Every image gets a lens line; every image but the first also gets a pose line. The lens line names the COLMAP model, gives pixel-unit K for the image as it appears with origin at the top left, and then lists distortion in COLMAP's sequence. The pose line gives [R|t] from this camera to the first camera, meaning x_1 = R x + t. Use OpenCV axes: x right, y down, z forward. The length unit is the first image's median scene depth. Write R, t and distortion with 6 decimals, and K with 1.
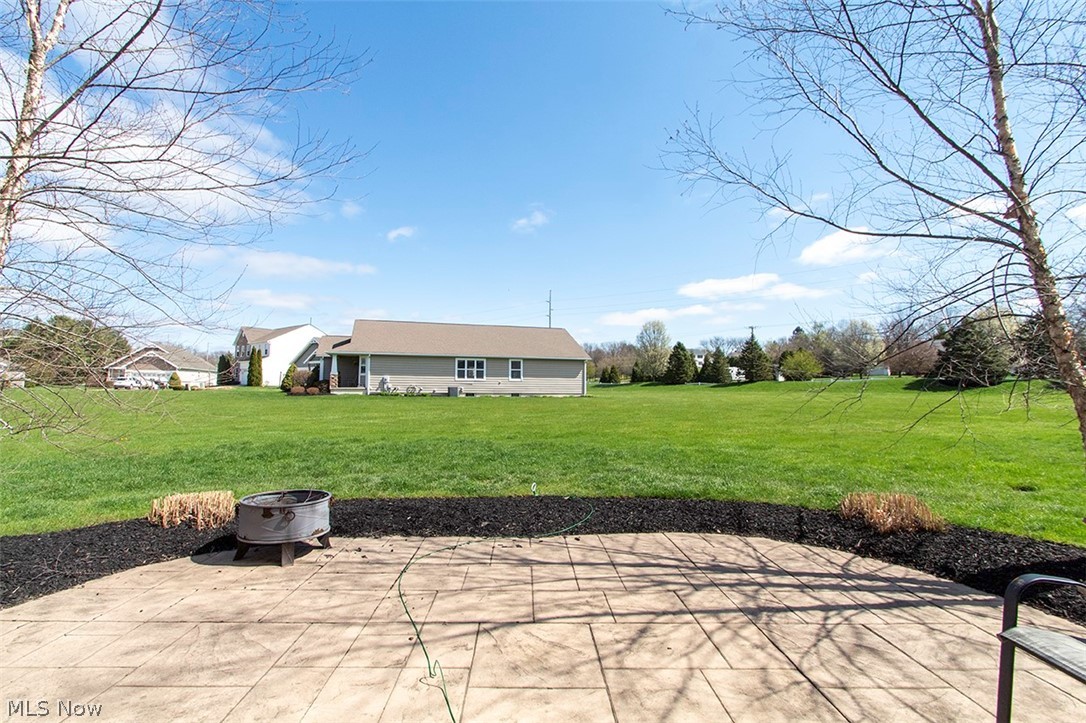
lens RADIAL K [[514.8, 0, 525.1], [0, 514.8, 381.6], [0, 0, 1]] dist [-0.001840, -0.000351]
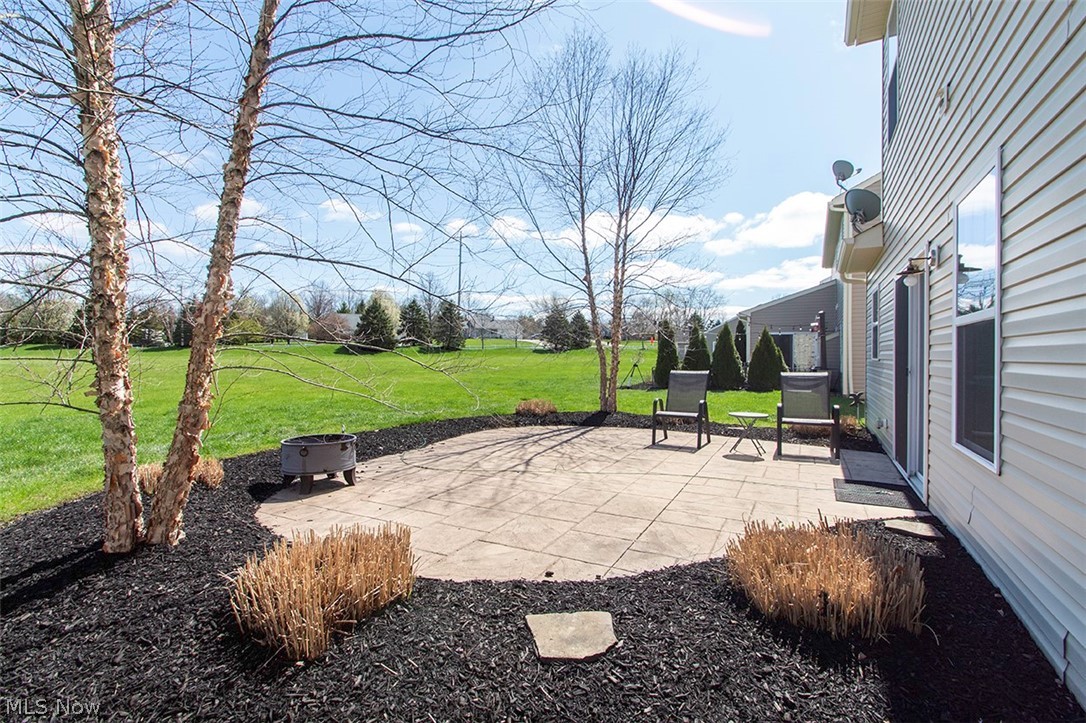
lens RADIAL K [[513.1, 0, 540.9], [0, 513.1, 349.3], [0, 0, 1]] dist [-0.001469, -0.000204]
pose [[0.472655, 0.002272, 0.881245, -0.130051], [-0.006276, 0.999980, 0.000788, 0.001762], [-0.881225, -0.005903, 0.472659, -0.000614]]
